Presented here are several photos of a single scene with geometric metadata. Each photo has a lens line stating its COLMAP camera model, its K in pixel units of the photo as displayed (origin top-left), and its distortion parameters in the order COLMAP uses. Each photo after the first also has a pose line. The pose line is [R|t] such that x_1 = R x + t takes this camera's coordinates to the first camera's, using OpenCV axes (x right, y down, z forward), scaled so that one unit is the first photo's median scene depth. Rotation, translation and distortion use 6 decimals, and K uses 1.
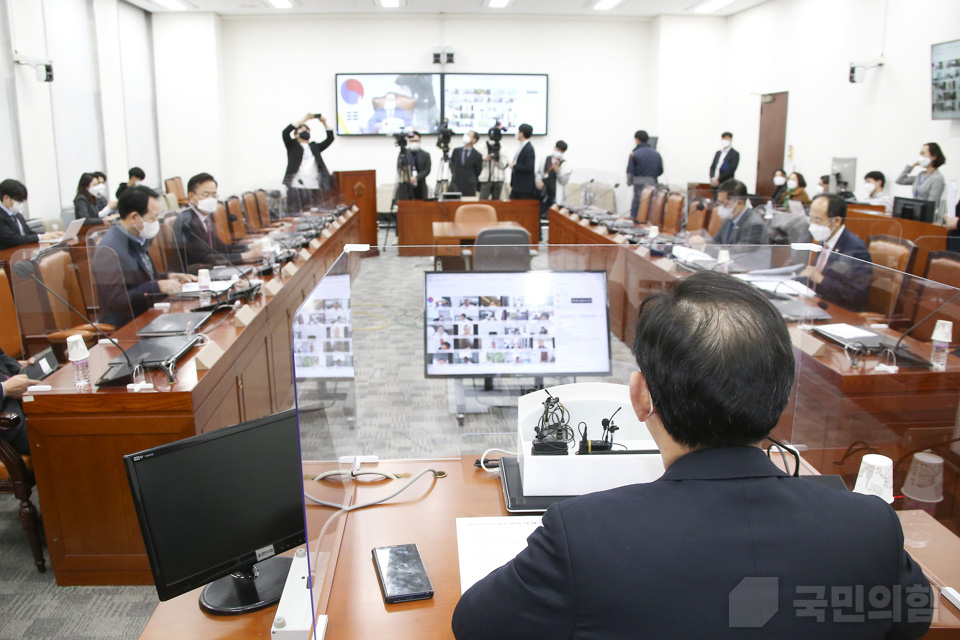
lens RADIAL K [[782.2, 0, 480.0], [0, 782.2, 320.0], [0, 0, 1]] dist [-0.169171, 0.114067]
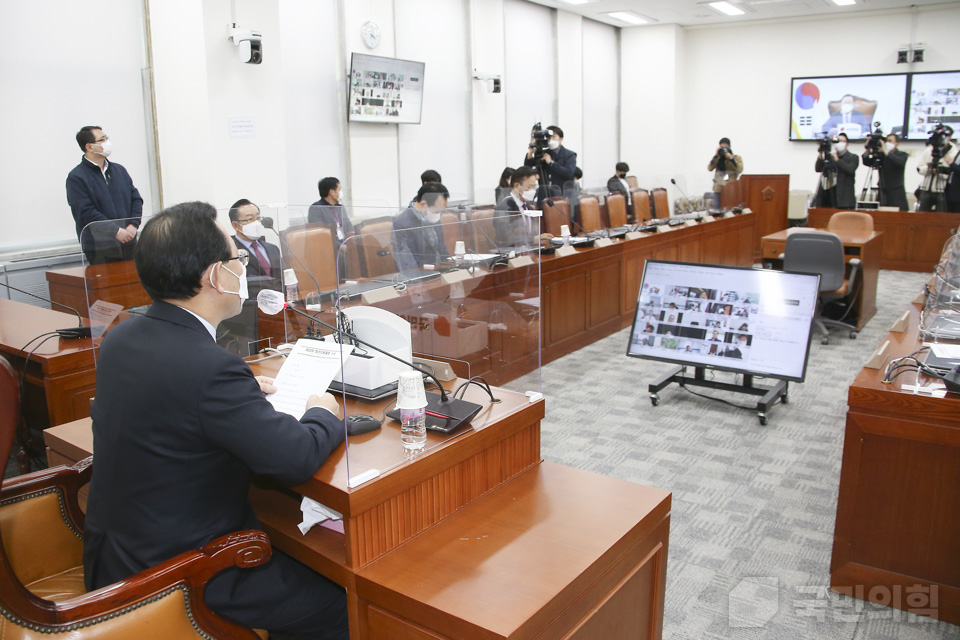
lens RADIAL K [[782.2, 0, 480.0], [0, 782.2, 320.0], [0, 0, 1]] dist [-0.169171, 0.114067]
pose [[0.773245, 0.122215, -0.622218, 0.188536], [-0.127253, 0.991197, 0.036549, 0.004927], [0.621208, 0.050918, 0.781990, 0.008666]]
